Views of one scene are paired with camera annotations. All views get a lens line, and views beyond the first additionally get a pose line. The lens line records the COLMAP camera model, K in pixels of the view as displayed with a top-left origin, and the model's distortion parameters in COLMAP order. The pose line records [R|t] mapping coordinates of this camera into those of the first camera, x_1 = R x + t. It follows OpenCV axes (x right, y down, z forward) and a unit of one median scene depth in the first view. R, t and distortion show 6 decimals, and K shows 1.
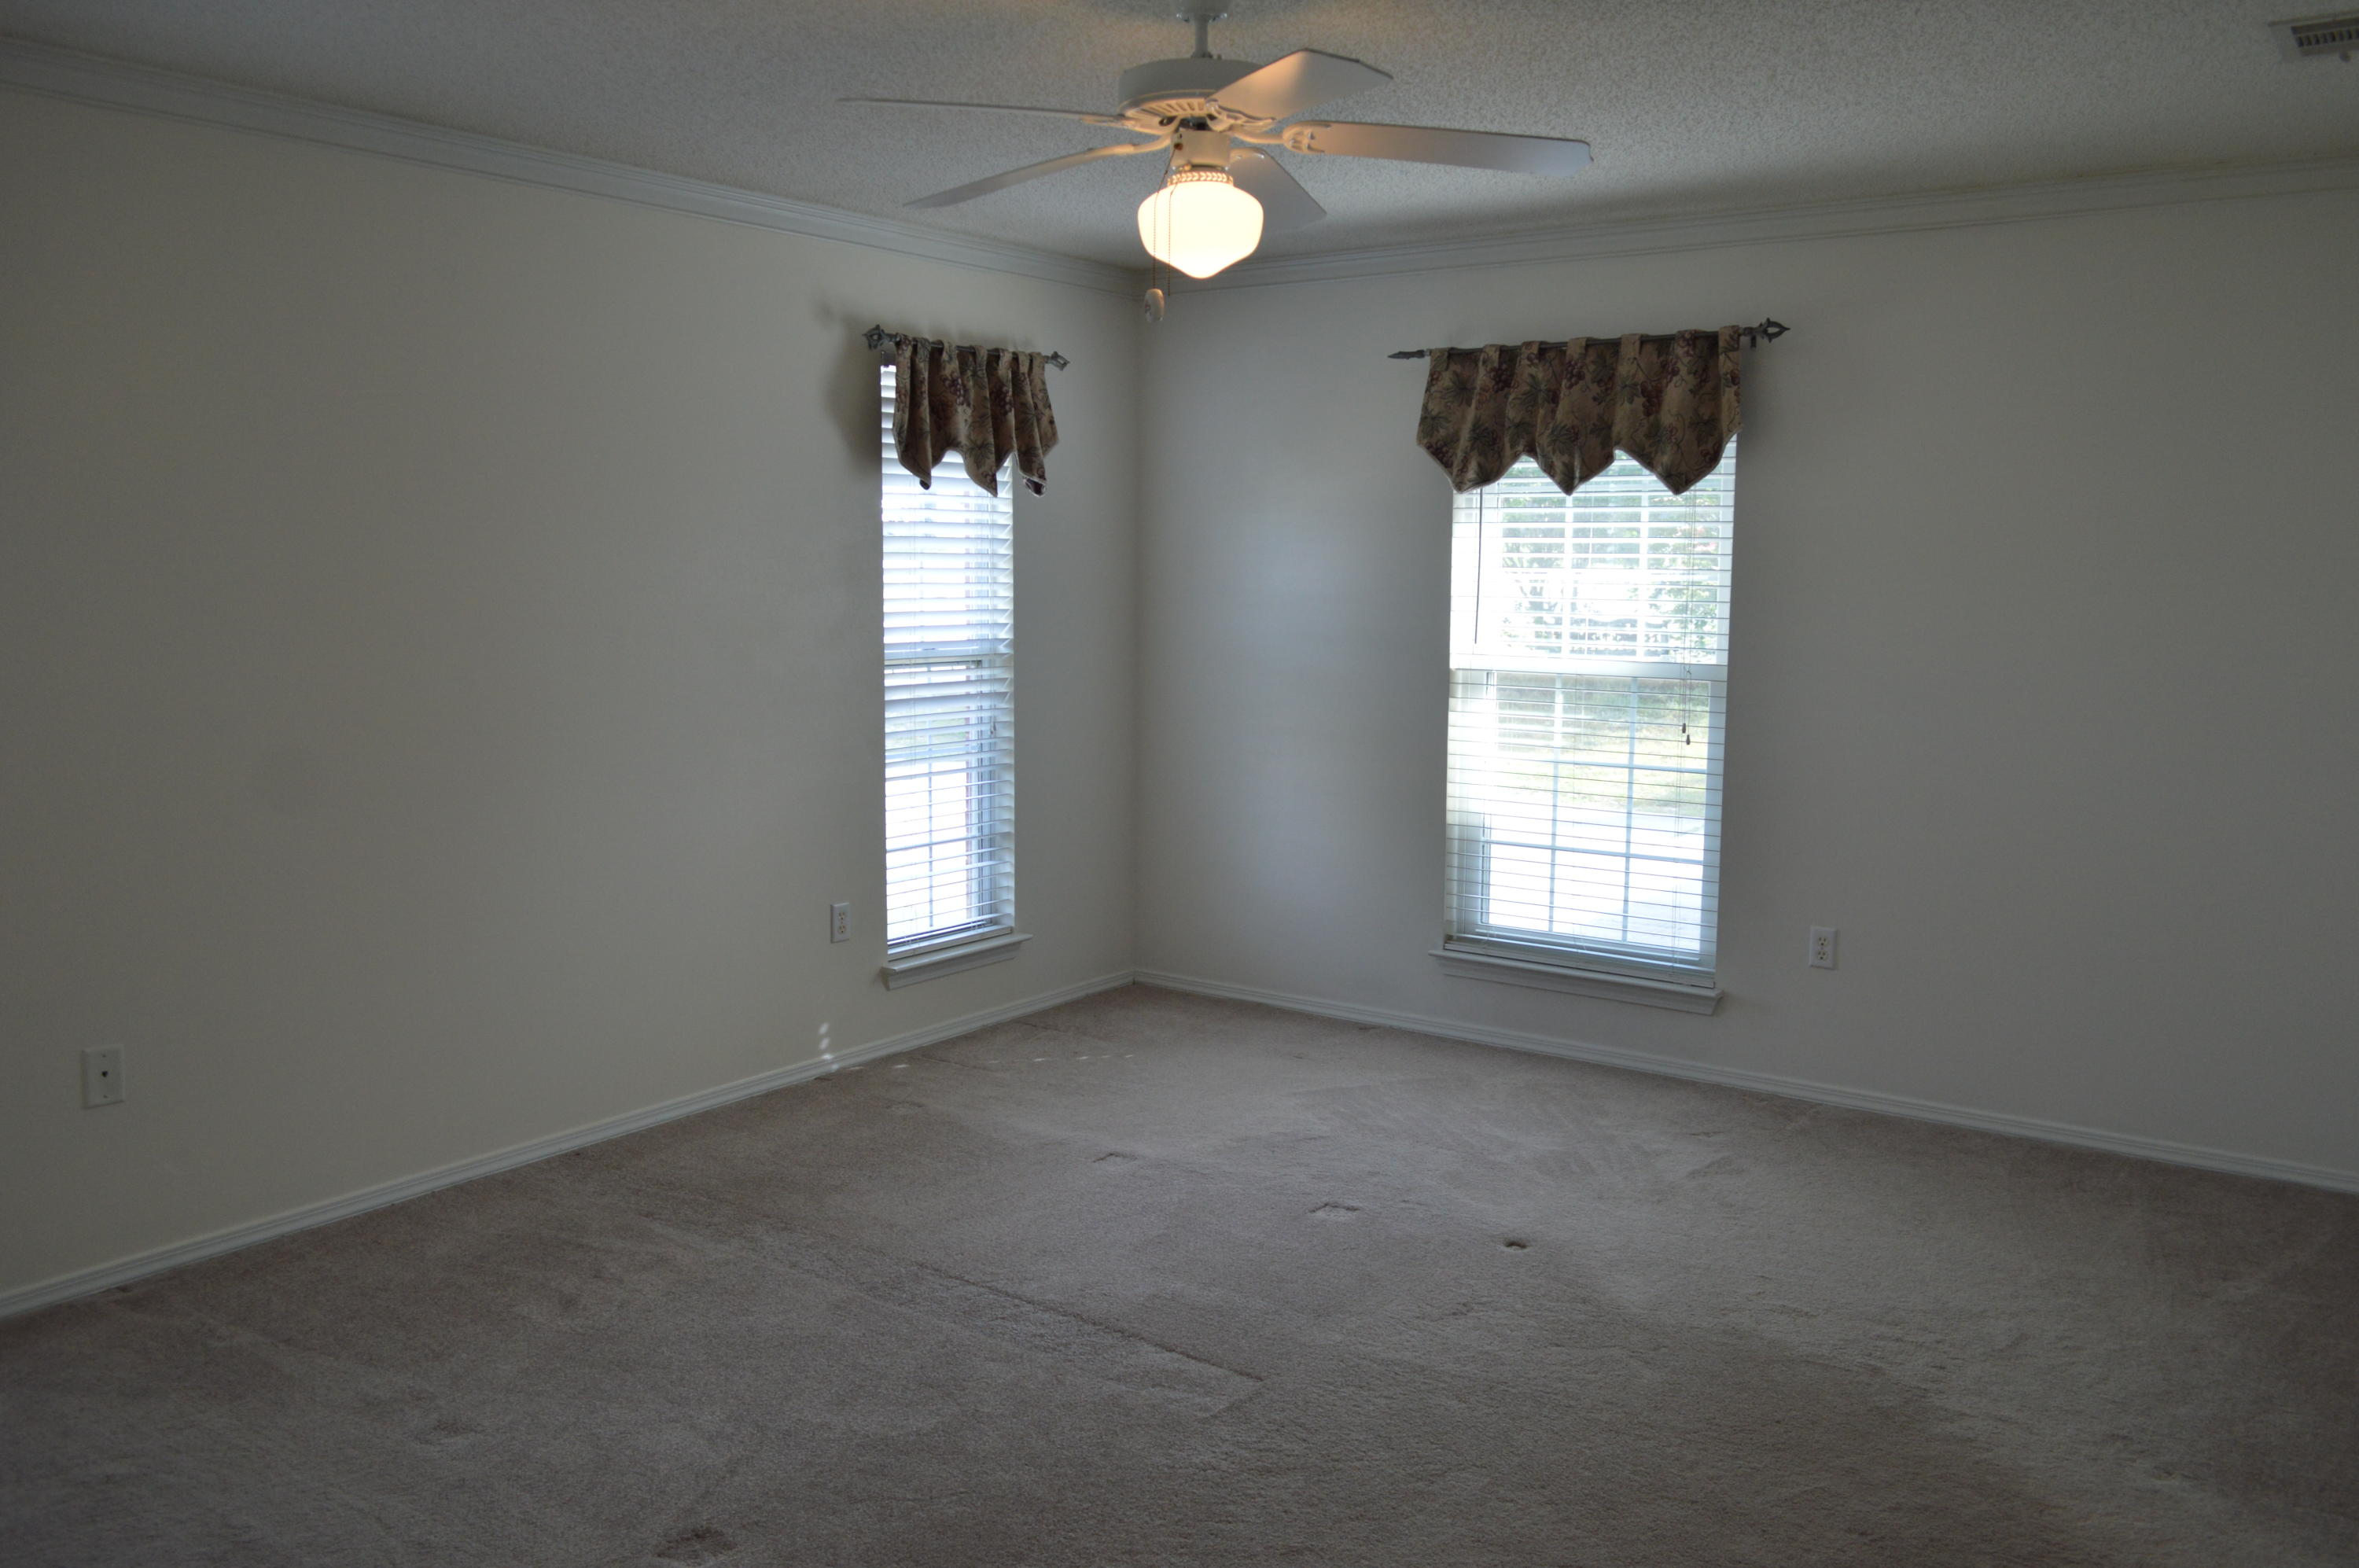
lens RADIAL K [[1865.8, 0, 1190.0], [0, 1865.8, 789.2], [0, 0, 1]] dist [-0.012442, 0.004854]
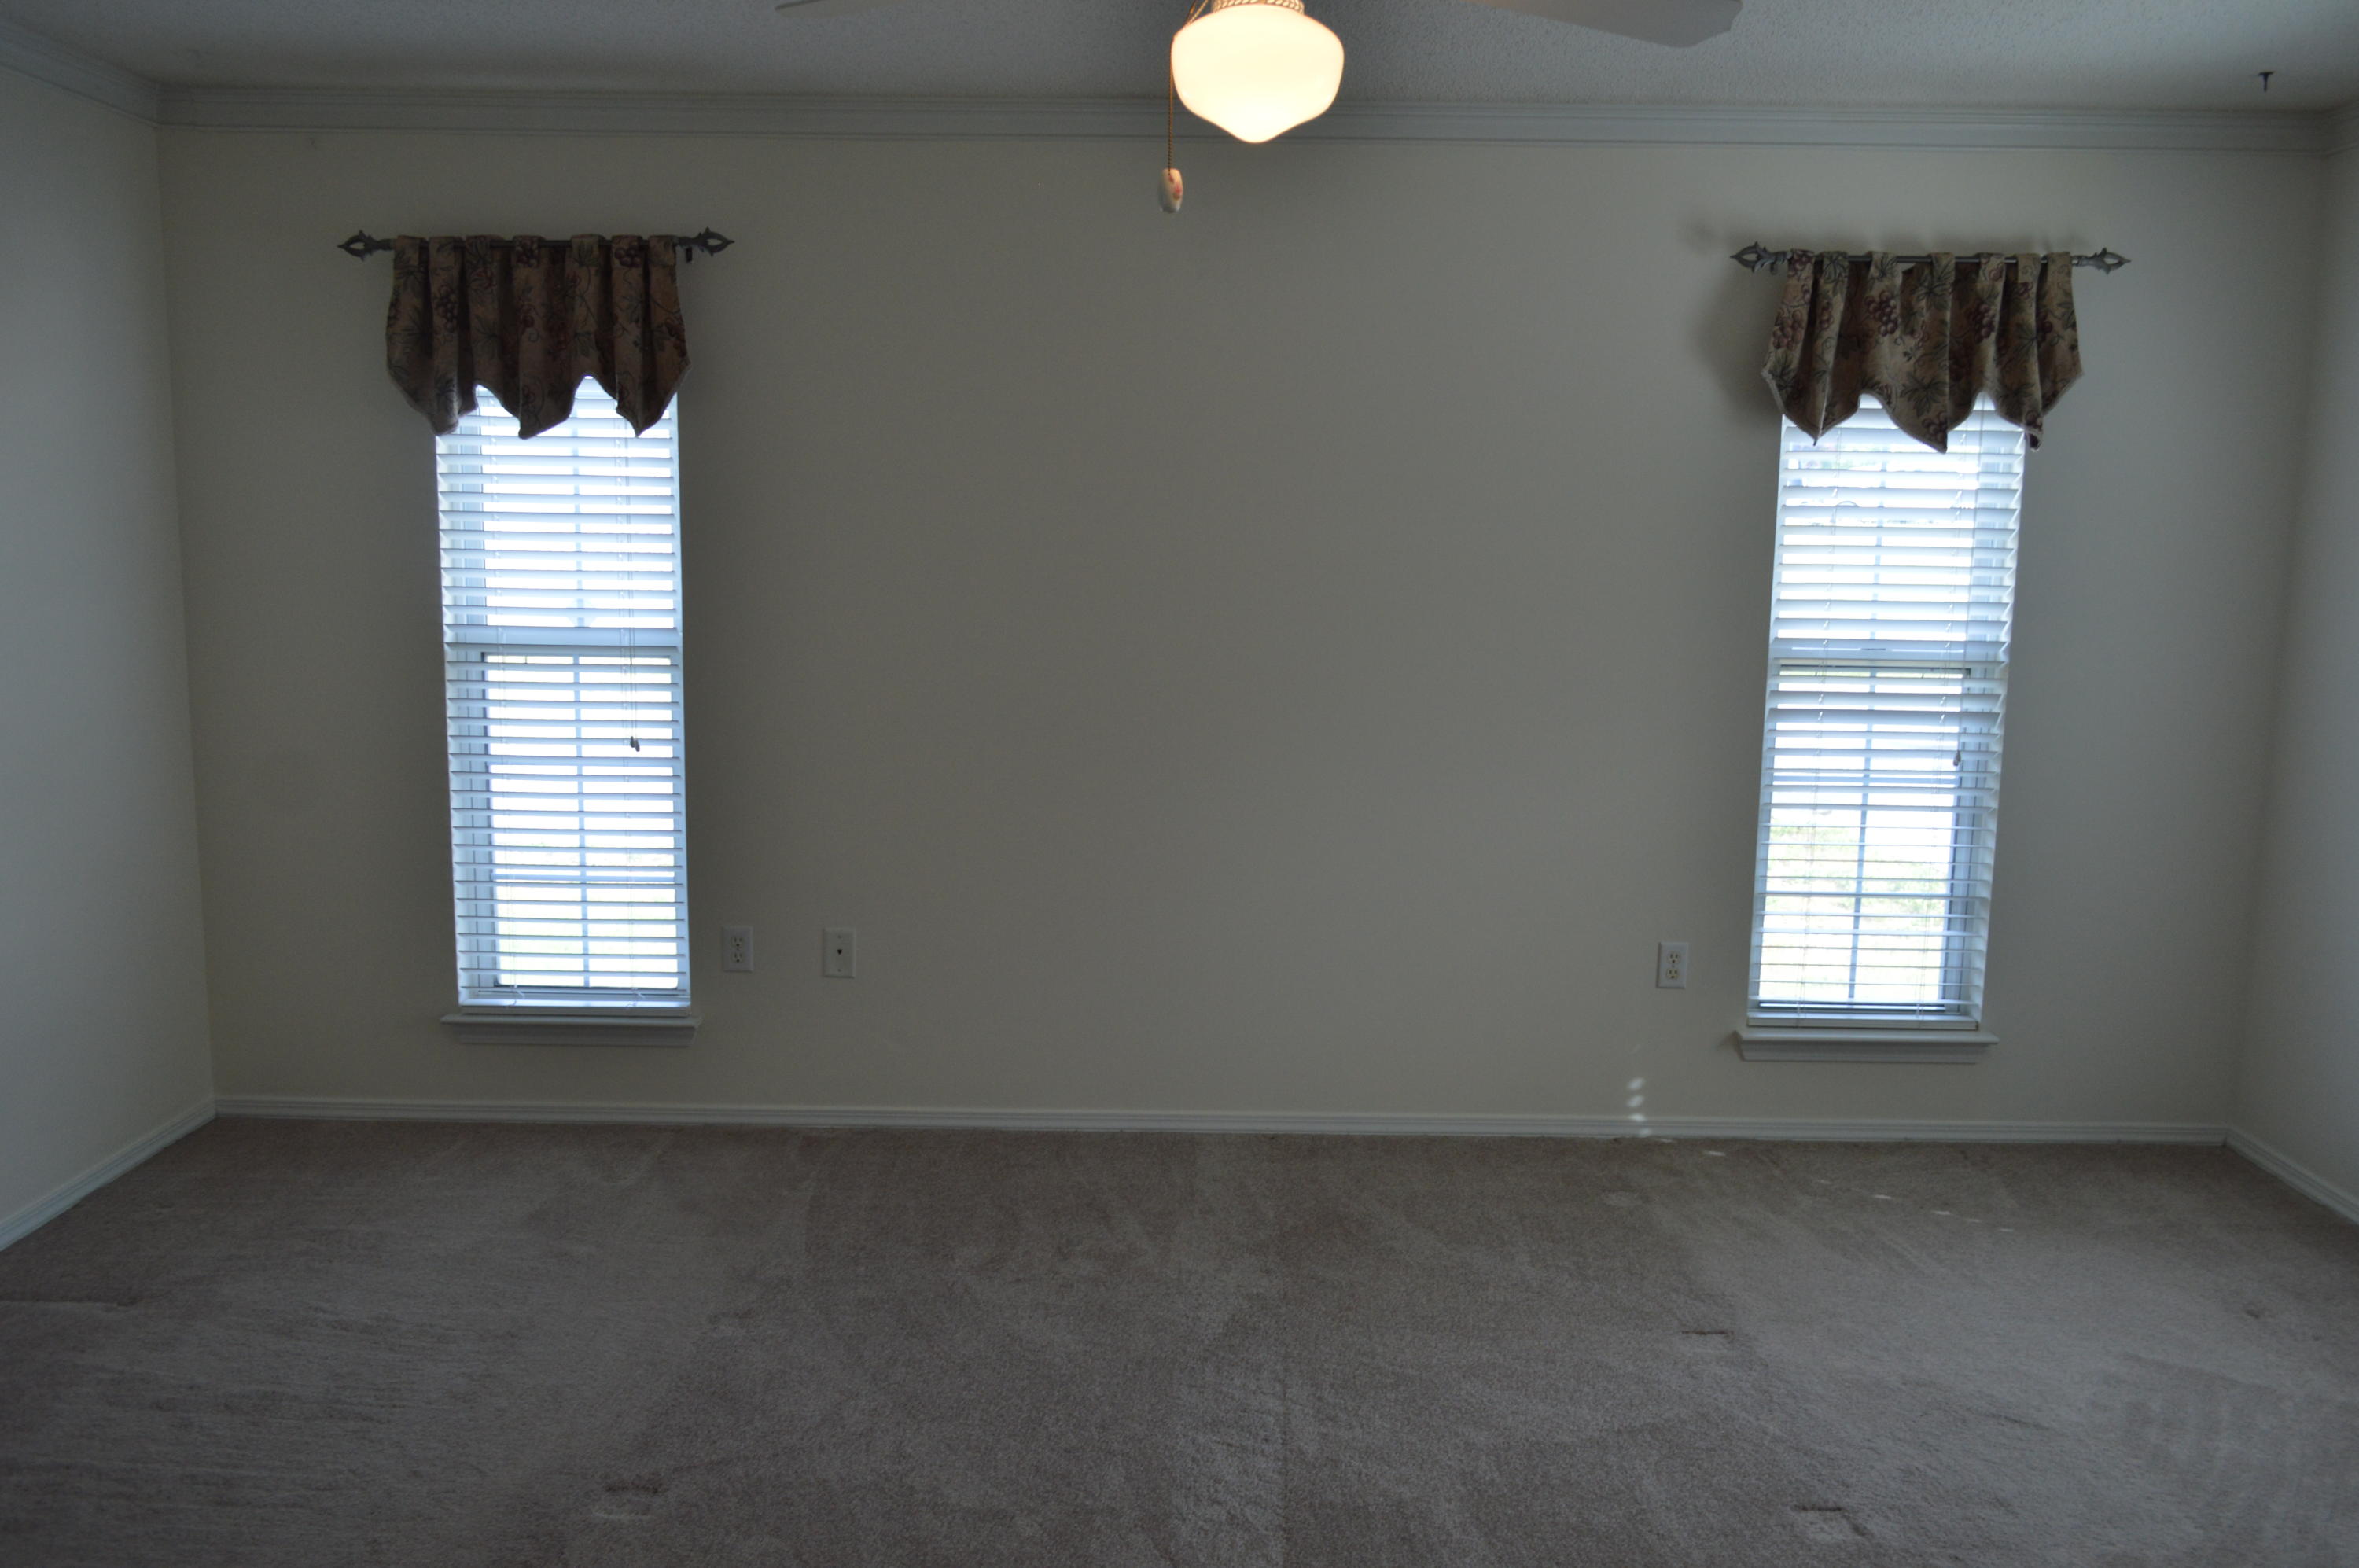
lens RADIAL K [[1865.8, 0, 1190.0], [0, 1865.8, 789.2], [0, 0, 1]] dist [-0.012442, 0.004854]
pose [[0.577377, 0.121874, -0.807331, 0.342052], [-0.109735, 0.991409, 0.071183, -0.041620], [0.809070, 0.047493, 0.585790, 0.315842]]
